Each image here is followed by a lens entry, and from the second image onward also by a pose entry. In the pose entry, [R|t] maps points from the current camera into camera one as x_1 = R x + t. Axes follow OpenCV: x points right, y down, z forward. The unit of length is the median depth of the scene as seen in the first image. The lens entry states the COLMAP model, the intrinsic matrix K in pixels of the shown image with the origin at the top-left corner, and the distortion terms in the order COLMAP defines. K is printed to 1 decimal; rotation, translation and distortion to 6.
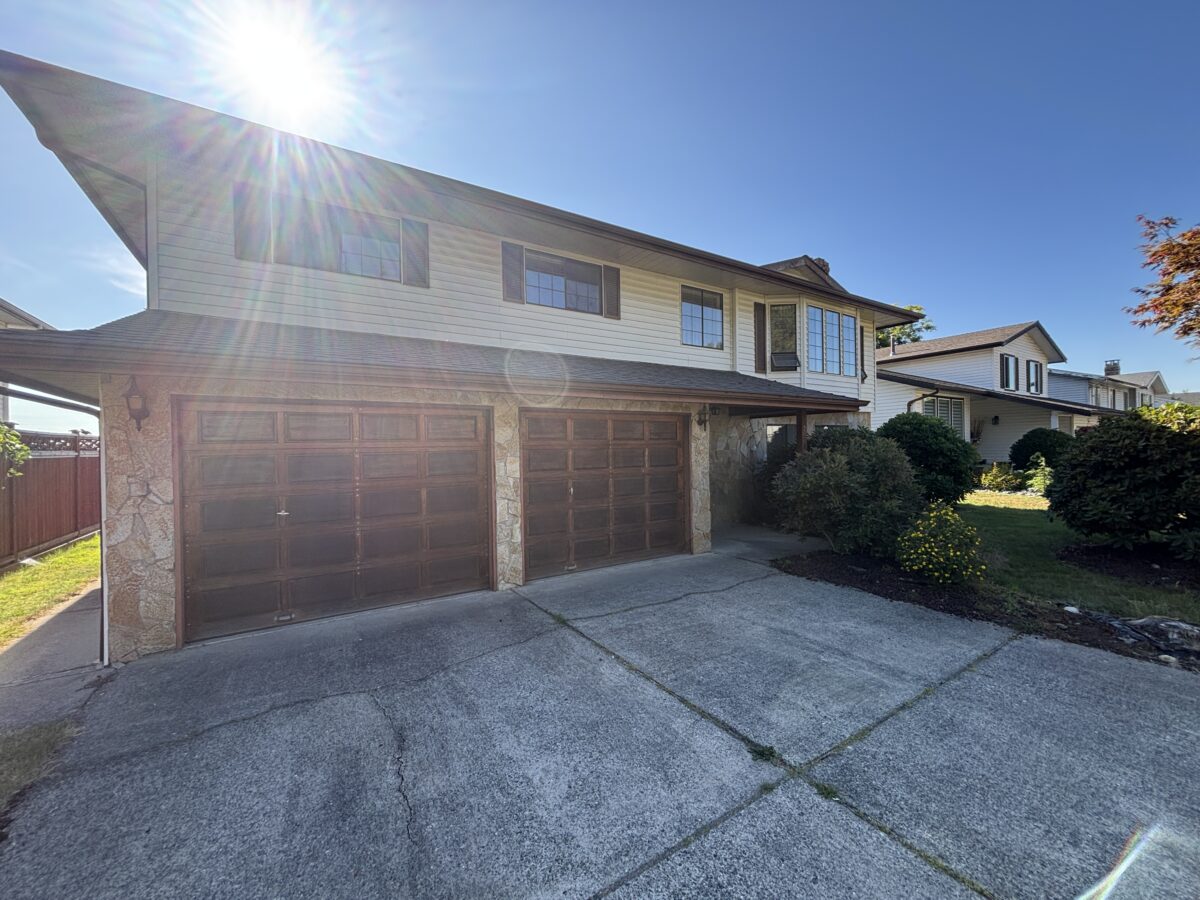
lens RADIAL K [[480.4, 0, 600.0], [0, 480.4, 449.5], [0, 0, 1]] dist [-0.007483, 0.005259]
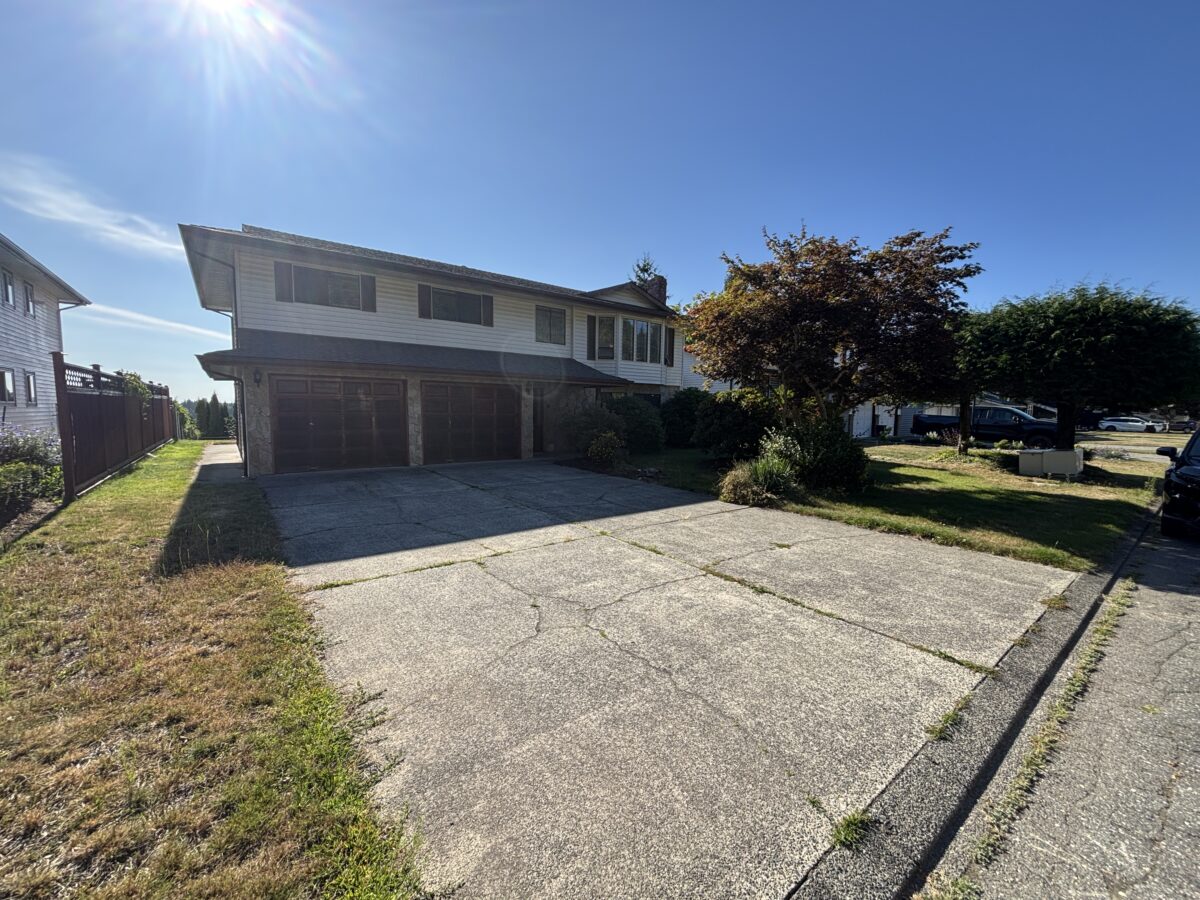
lens RADIAL K [[484.6, 0, 616.4], [0, 484.6, 465.7], [0, 0, 1]] dist [-0.028179, -0.000007]
pose [[0.994210, 0.026444, 0.104153, 0.463600], [-0.038340, 0.992749, 0.113923, 0.009385], [-0.100385, -0.117257, 0.988015, -1.180795]]
